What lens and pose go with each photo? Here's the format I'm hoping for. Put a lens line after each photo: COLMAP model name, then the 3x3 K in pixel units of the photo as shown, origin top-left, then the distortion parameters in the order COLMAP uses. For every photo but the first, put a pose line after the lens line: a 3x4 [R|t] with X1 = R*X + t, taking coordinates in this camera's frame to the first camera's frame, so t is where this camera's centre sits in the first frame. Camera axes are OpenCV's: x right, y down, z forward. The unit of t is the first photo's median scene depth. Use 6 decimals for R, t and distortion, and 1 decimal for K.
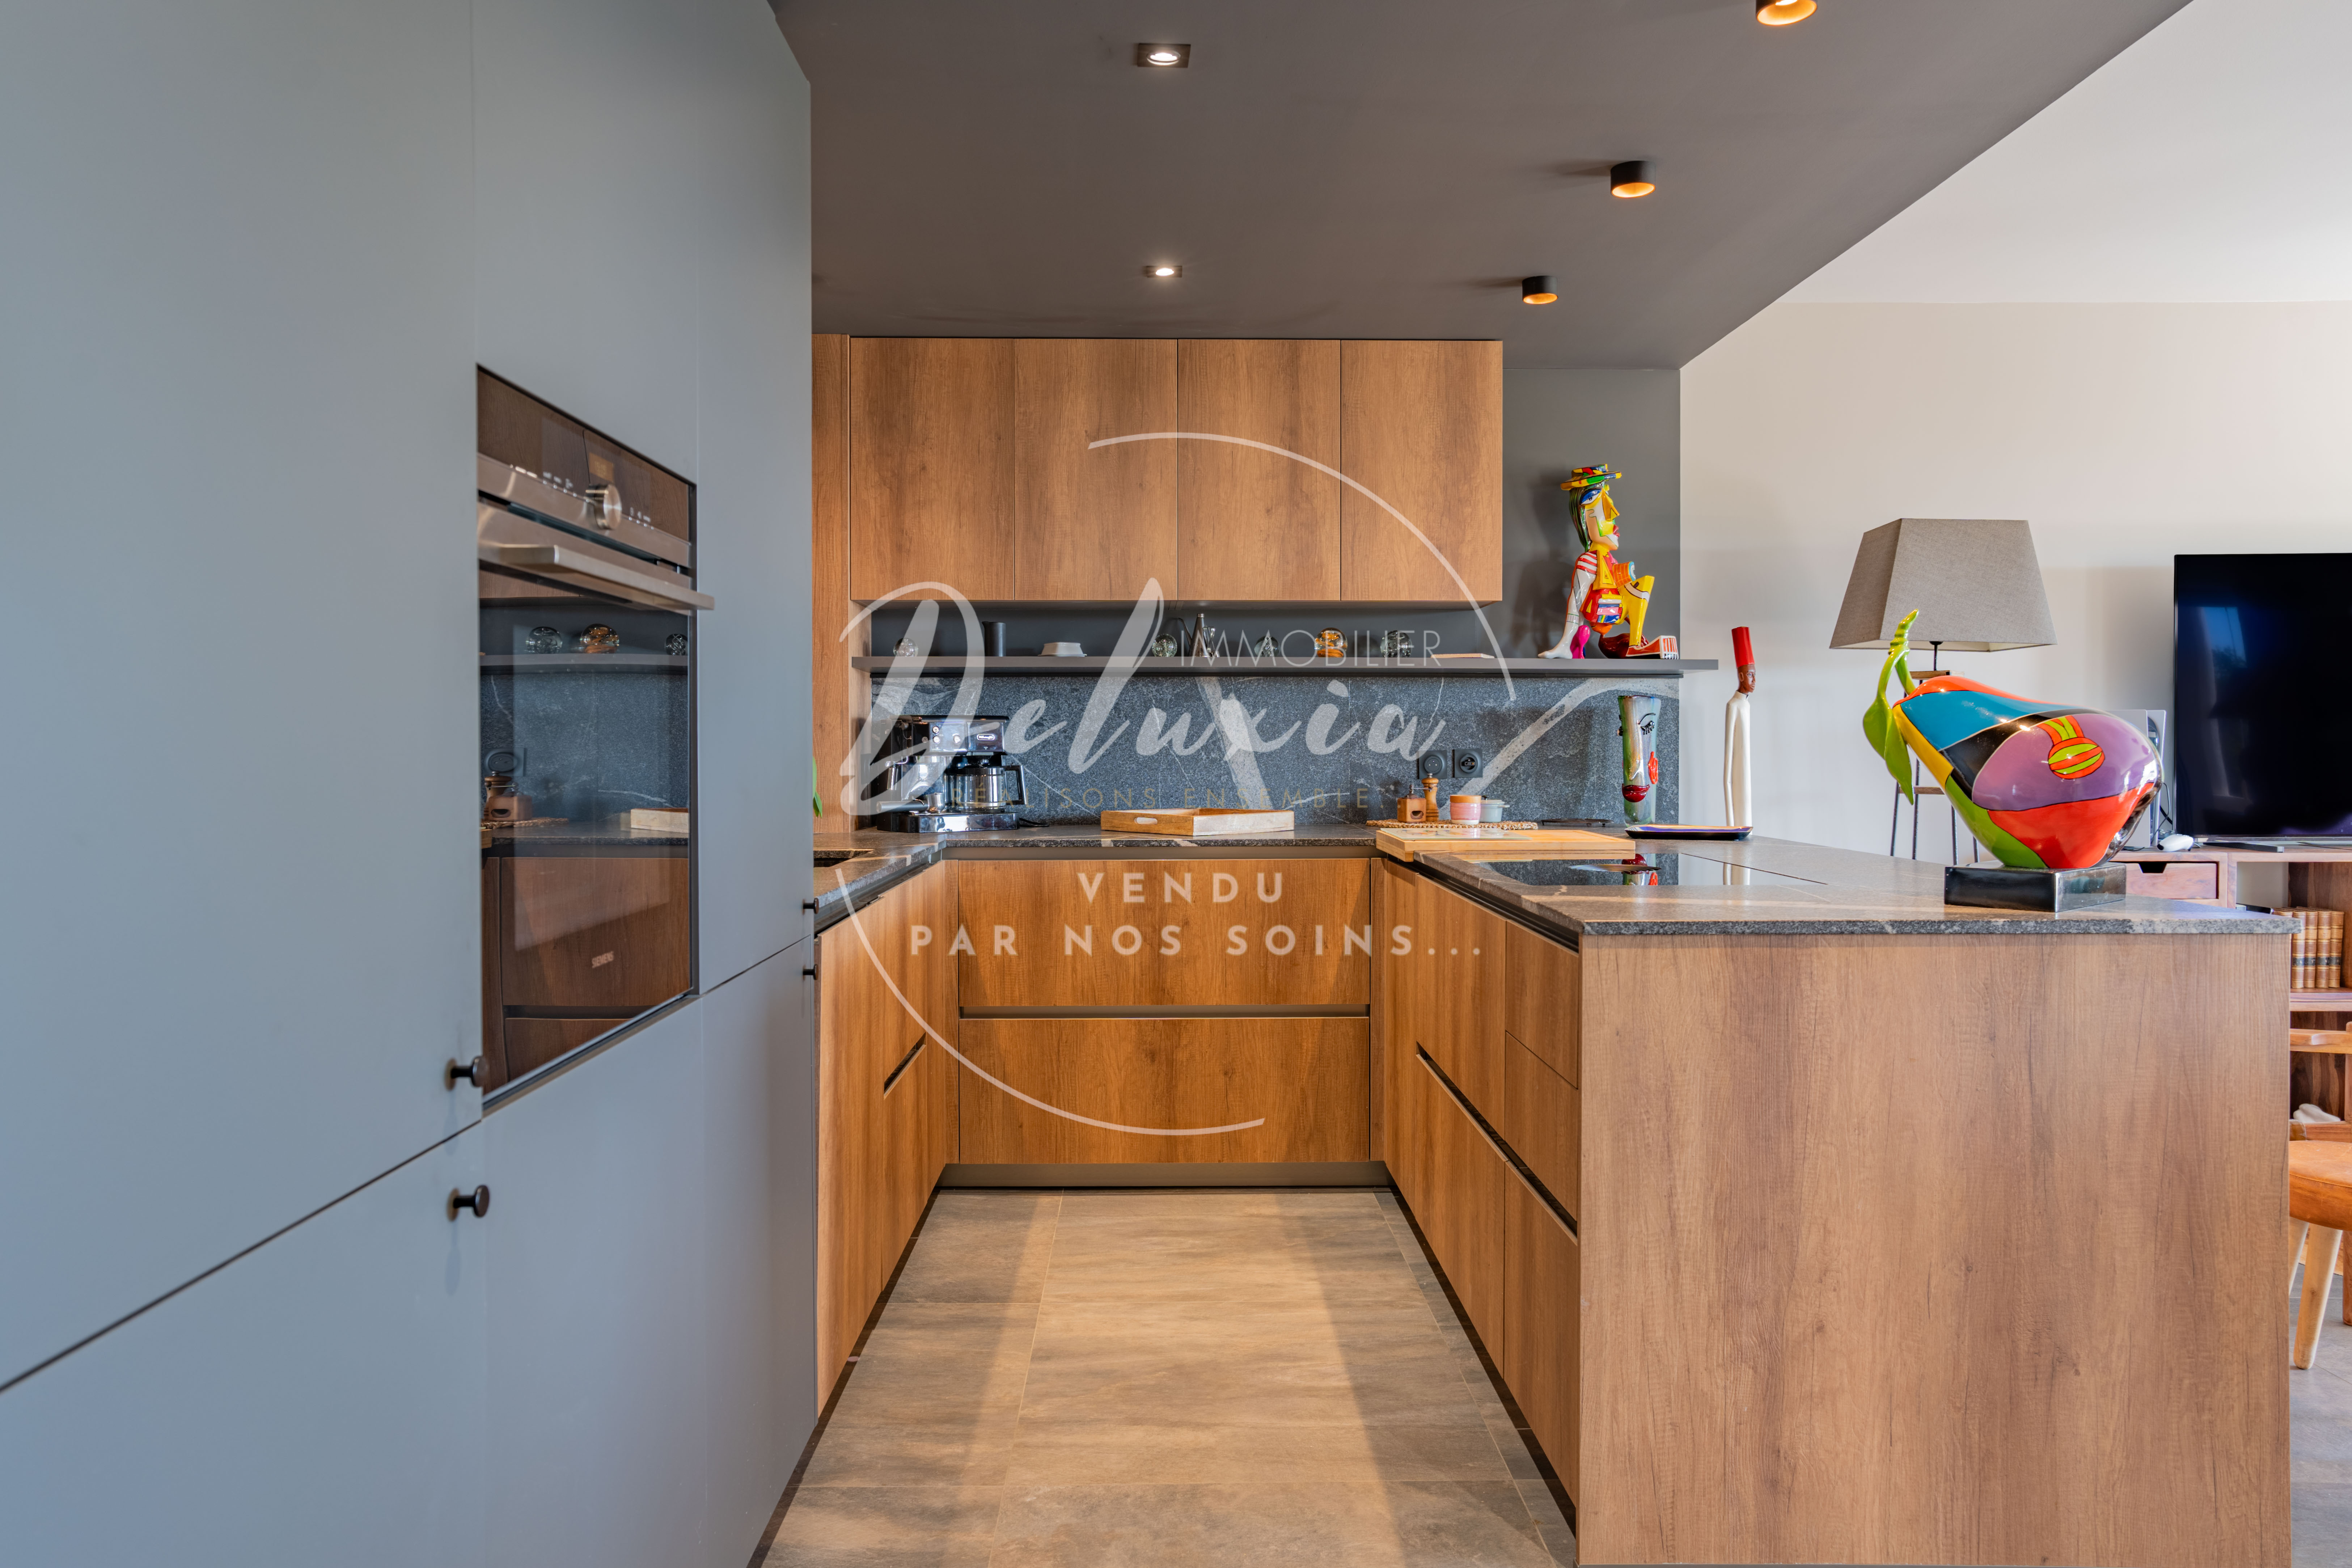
lens RADIAL K [[1565.0, 0, 1176.0], [0, 1565.0, 784.0], [0, 0, 1]] dist [-0.039866, 0.073277]
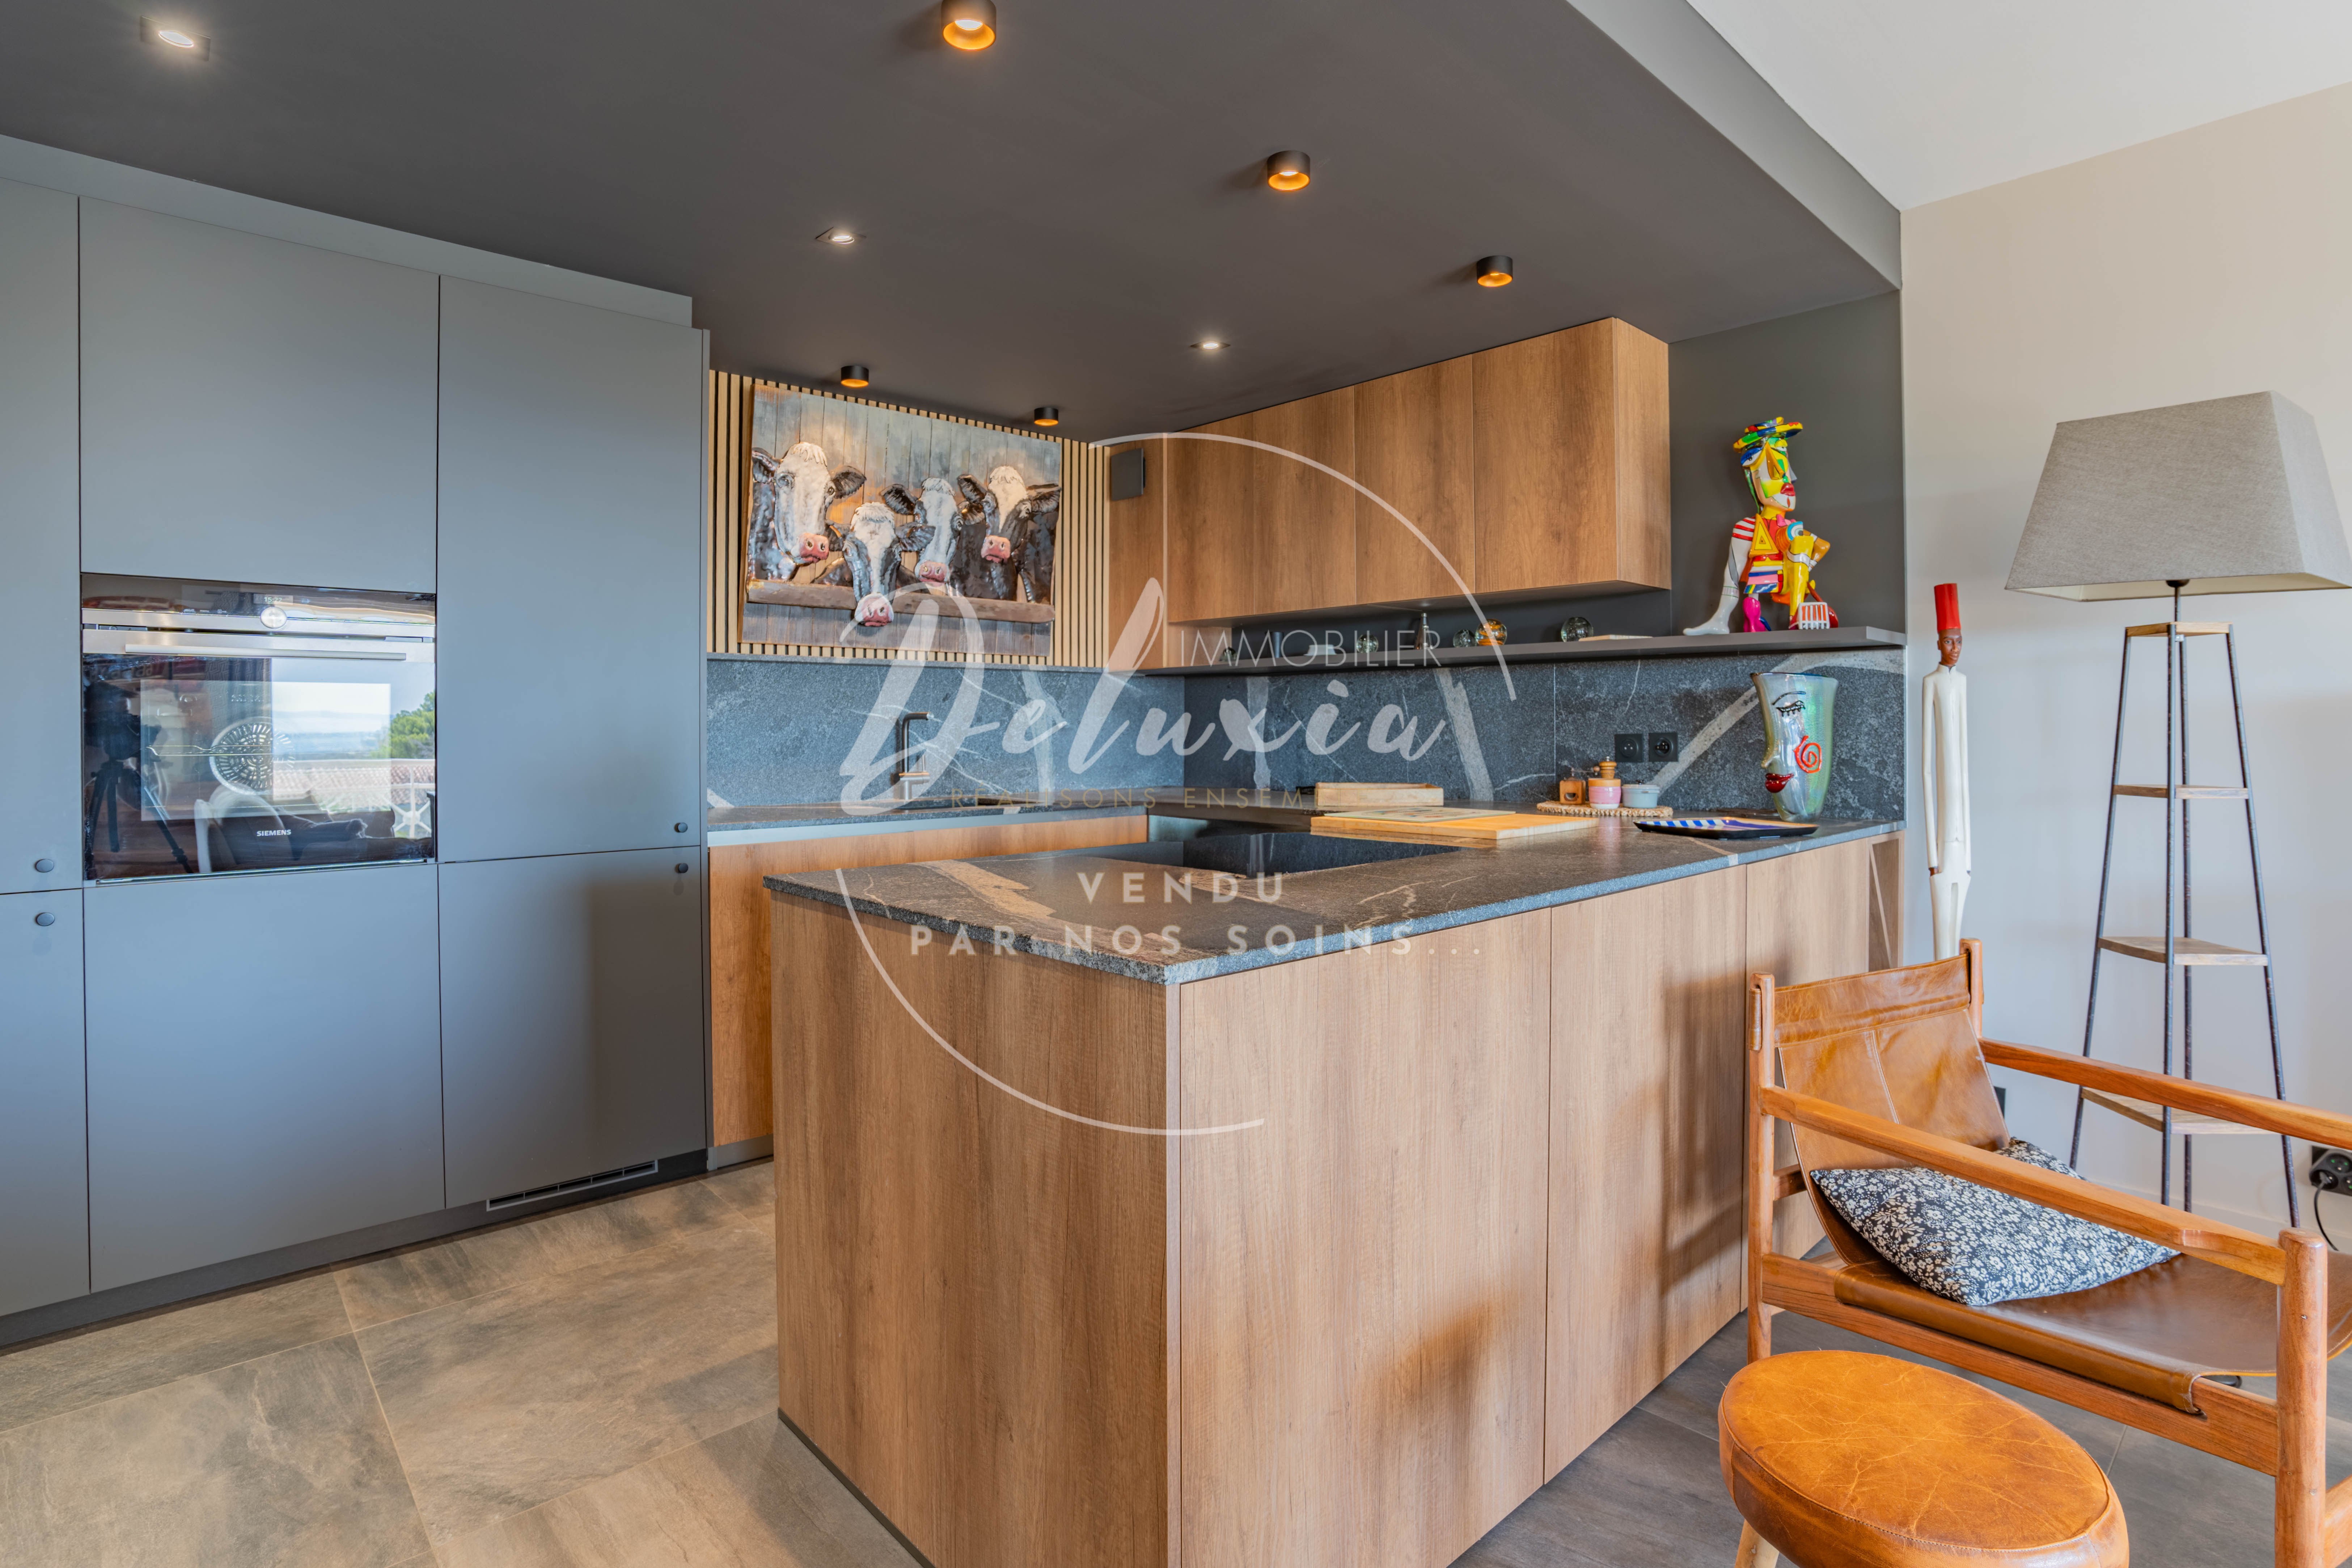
lens RADIAL K [[1172.1, 0, 1175.2], [0, 1172.1, 733.1], [0, 0, 1]] dist [-0.084410, 0.041179]
pose [[0.667876, 0.002812, -0.744268, 0.563781], [-0.018077, 0.999759, -0.012445, -0.008049], [0.744053, 0.021766, 0.667765, 0.317047]]
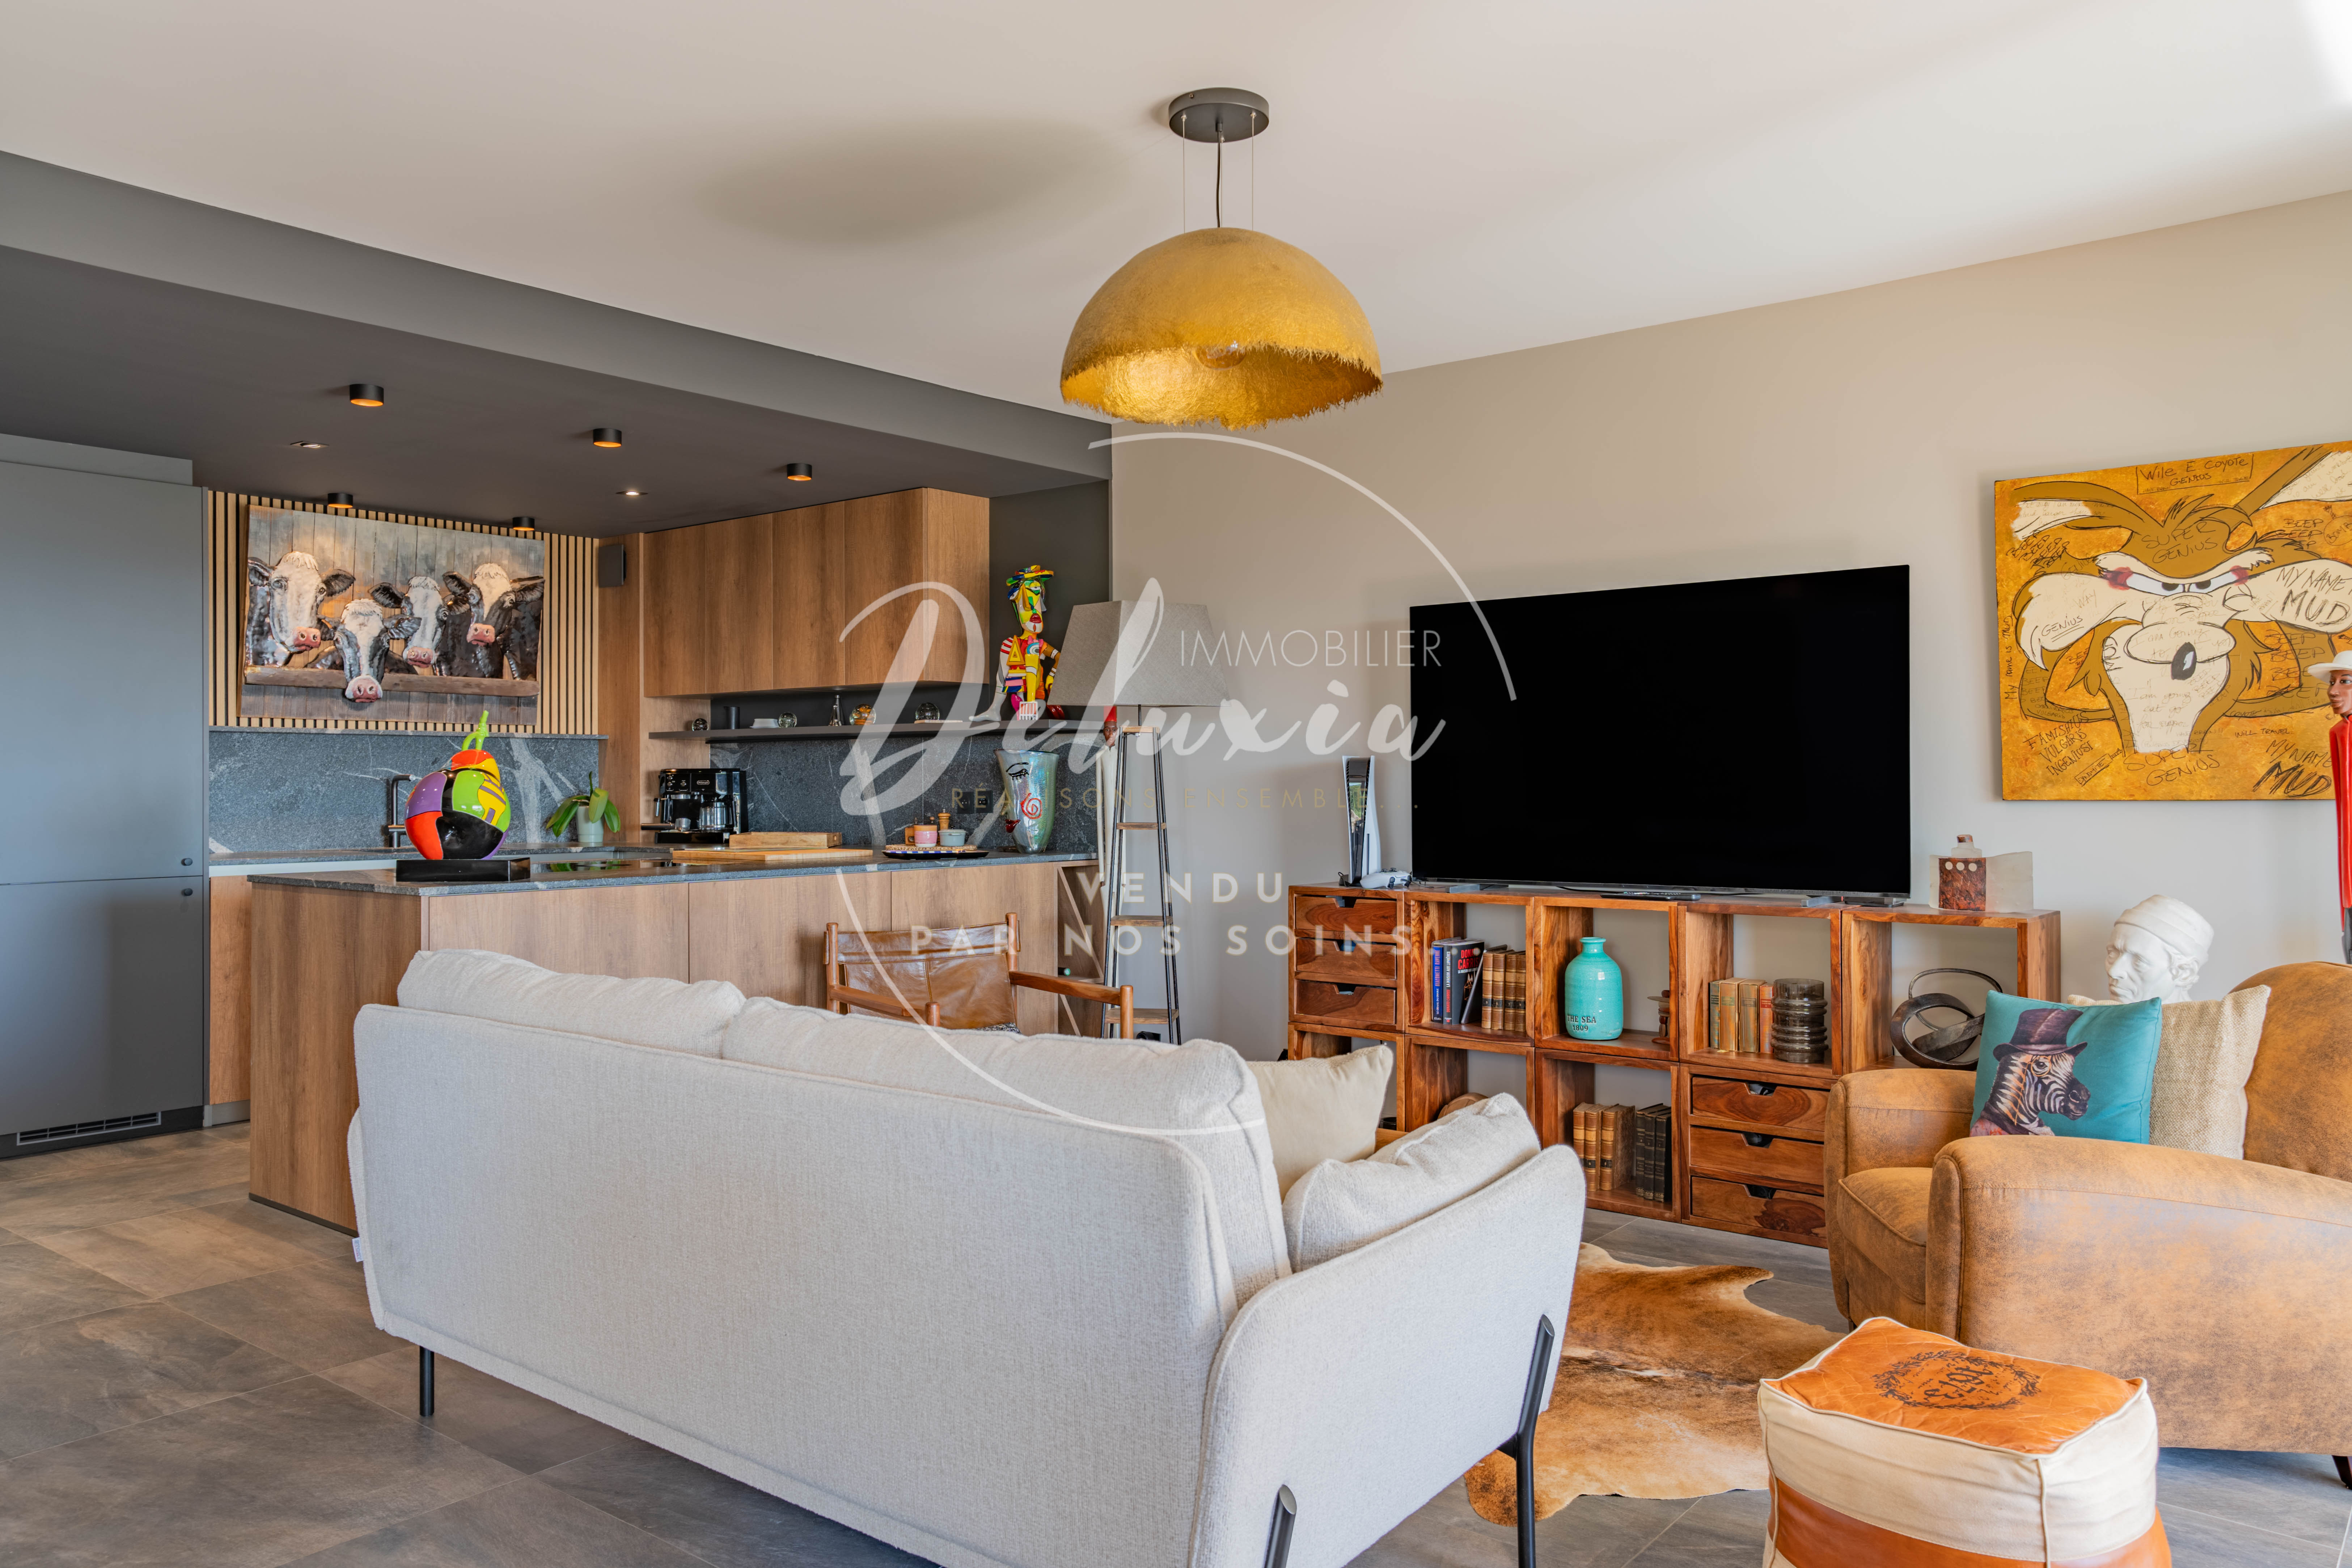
lens RADIAL K [[1655.7, 0, 1176.0], [0, 1655.7, 784.0], [0, 0, 1]] dist [0.004069, 0.049265]
pose [[0.768279, -0.000805, -0.640115, 1.295298], [-0.015789, 0.999671, -0.020207, -0.002974], [0.639921, 0.025631, 0.768013, 0.046605]]
